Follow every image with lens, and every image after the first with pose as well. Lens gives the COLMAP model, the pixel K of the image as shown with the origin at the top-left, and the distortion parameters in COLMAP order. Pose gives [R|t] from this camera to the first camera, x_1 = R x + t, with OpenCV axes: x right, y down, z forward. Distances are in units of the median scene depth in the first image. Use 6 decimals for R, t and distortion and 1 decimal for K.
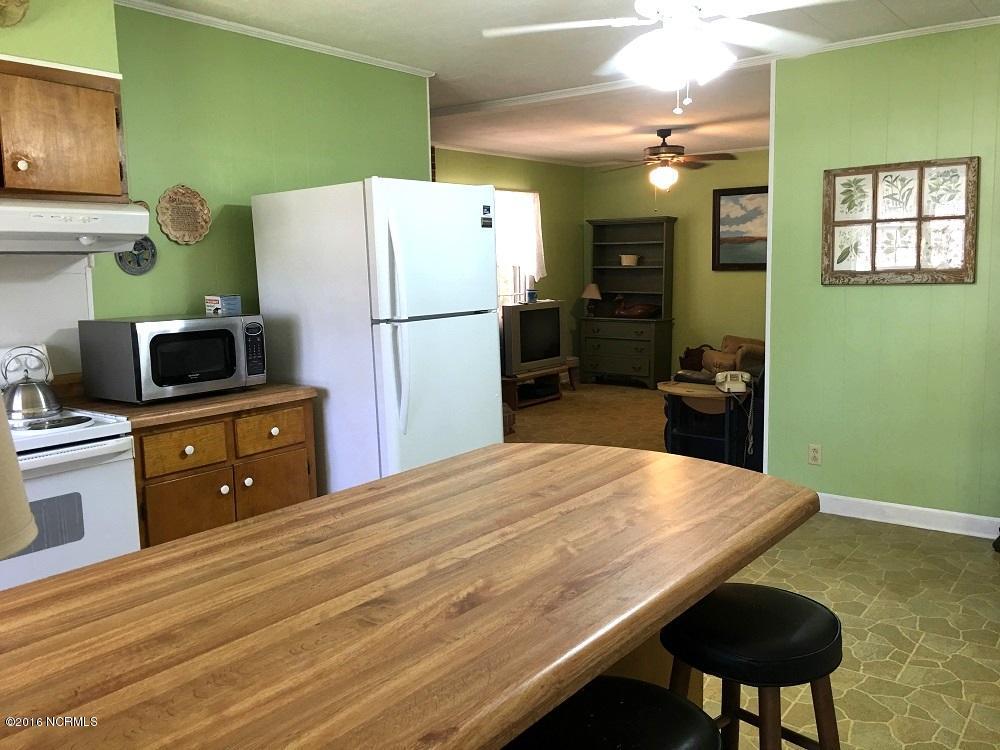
lens RADIAL K [[846.9, 0, 496.5], [0, 846.9, 365.1], [0, 0, 1]] dist [0.068206, -0.069390]
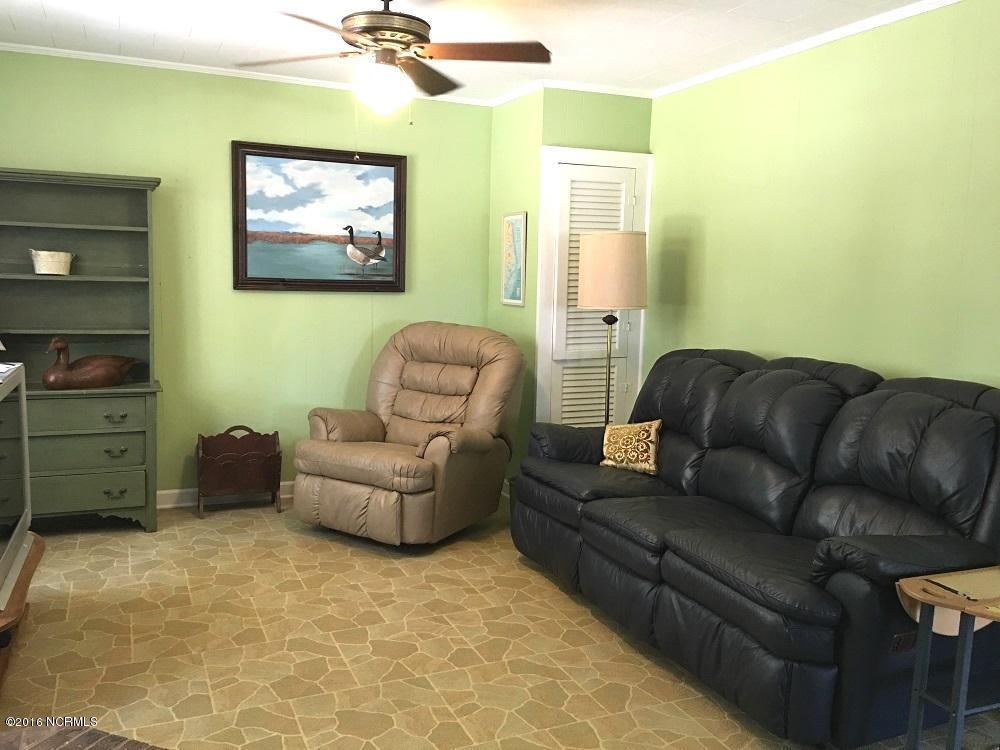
lens RADIAL K [[846.9, 0, 496.5], [0, 846.9, 365.1], [0, 0, 1]] dist [0.068206, -0.069390]
pose [[0.492932, -0.063222, 0.867768, -0.140689], [0.075678, 0.996692, 0.029626, -0.066161], [-0.866770, 0.051068, 0.496086, 0.584395]]
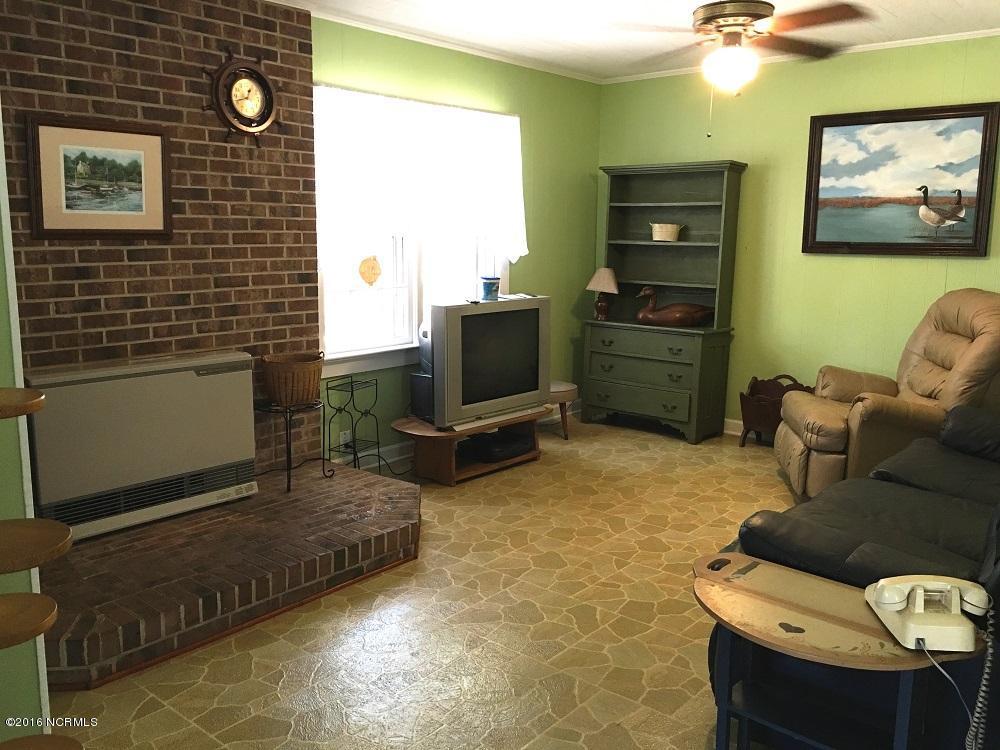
lens RADIAL K [[846.9, 0, 496.5], [0, 846.9, 365.1], [0, 0, 1]] dist [0.068206, -0.069390]
pose [[0.997818, 0.036448, -0.055047, 0.073339], [-0.034642, 0.998842, 0.033397, -0.044157], [0.056201, -0.031417, 0.997925, 0.379995]]
